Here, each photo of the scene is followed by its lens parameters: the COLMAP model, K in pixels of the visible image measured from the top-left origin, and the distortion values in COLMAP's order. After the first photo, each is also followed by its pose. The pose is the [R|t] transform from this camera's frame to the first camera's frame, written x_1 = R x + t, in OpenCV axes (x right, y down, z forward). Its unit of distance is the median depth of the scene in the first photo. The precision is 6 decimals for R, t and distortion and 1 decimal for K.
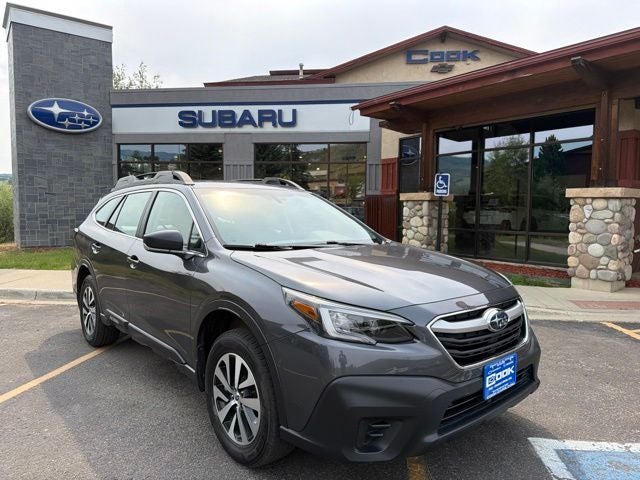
lens RADIAL K [[445.1, 0, 320.0], [0, 445.1, 240.0], [0, 0, 1]] dist [0.036948, -0.064026]
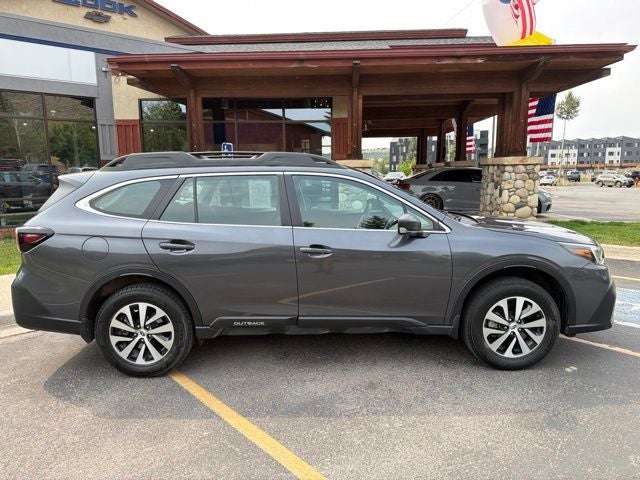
lens RADIAL K [[445.1, 0, 320.0], [0, 445.1, 240.0], [0, 0, 1]] dist [0.036948, -0.064026]
pose [[0.651793, -0.127818, 0.747548, -0.911791], [0.062227, 0.991385, 0.115254, -0.066888], [-0.755840, -0.028604, 0.654132, 0.313180]]
